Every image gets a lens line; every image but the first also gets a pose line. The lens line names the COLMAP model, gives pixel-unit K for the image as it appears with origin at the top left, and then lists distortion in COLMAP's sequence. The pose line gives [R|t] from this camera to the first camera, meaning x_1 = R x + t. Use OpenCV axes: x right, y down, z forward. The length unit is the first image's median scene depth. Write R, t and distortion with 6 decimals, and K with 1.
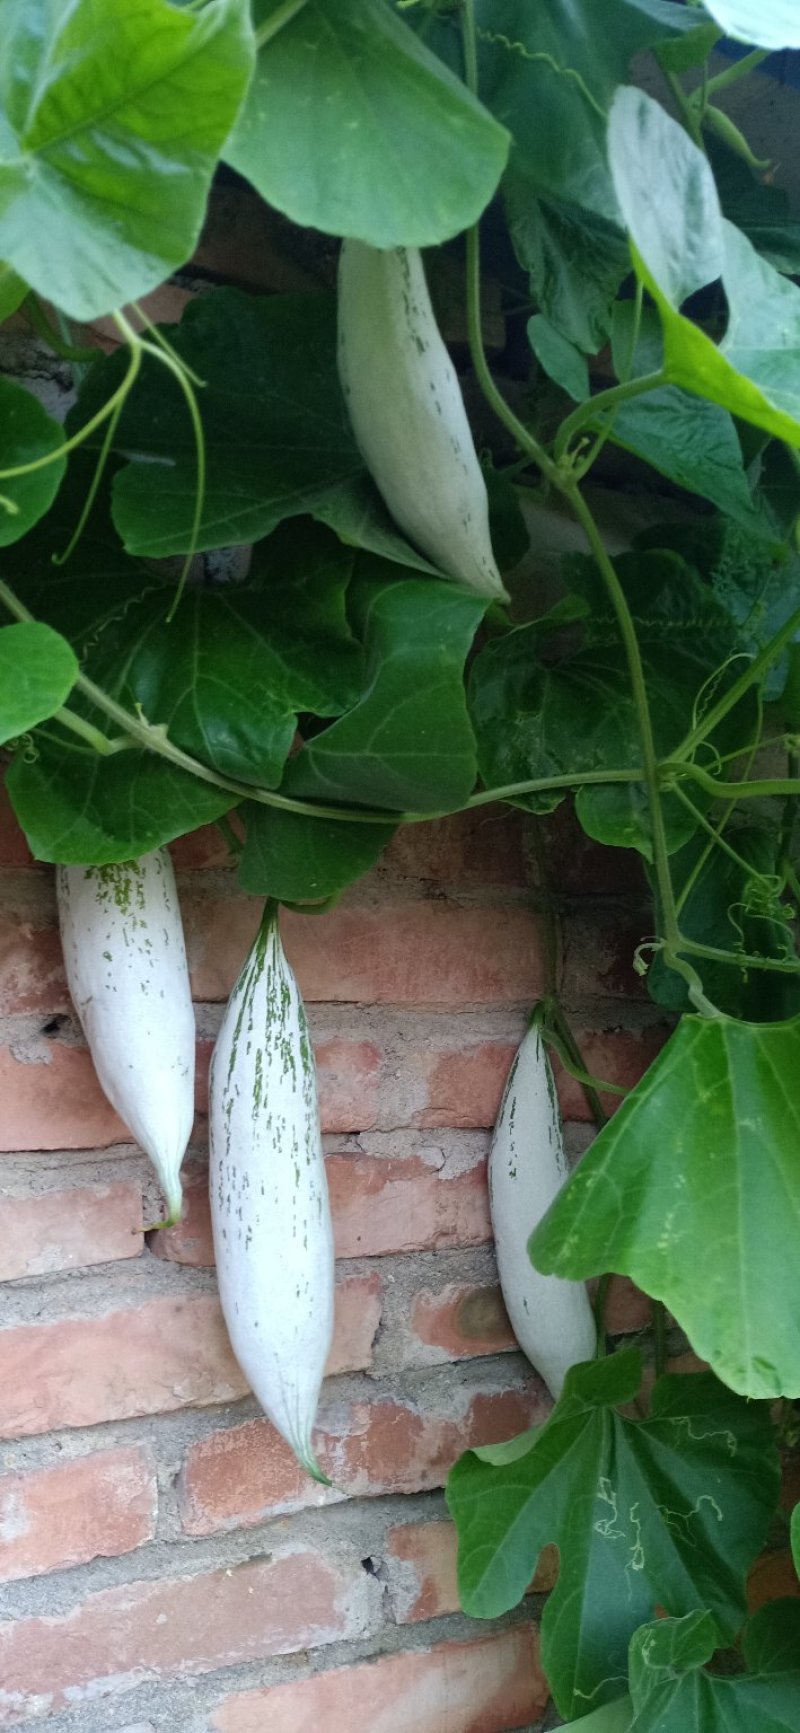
lens RADIAL K [[1250.5, 0, 366.9], [0, 1250.5, 921.6], [0, 0, 1]] dist [0.069707, -0.196791]
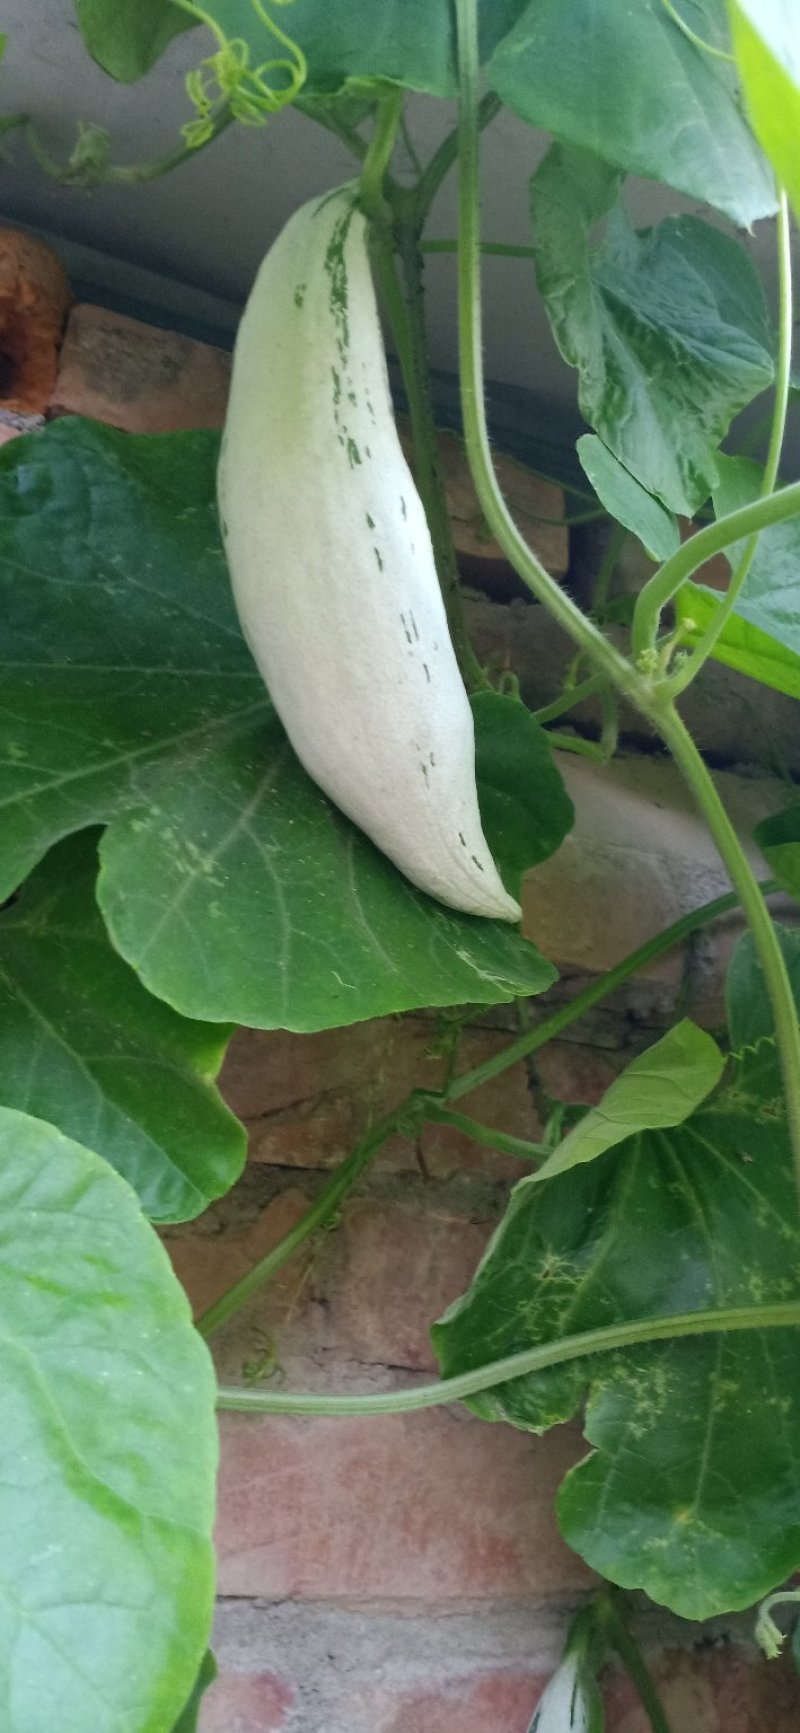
lens RADIAL K [[1250.5, 0, 366.9], [0, 1250.5, 921.6], [0, 0, 1]] dist [0.069707, -0.196791]
pose [[0.995580, 0.050716, -0.079047, 0.070866], [-0.067599, 0.971253, -0.228250, -0.104613], [0.065199, 0.232585, 0.970388, 0.380468]]
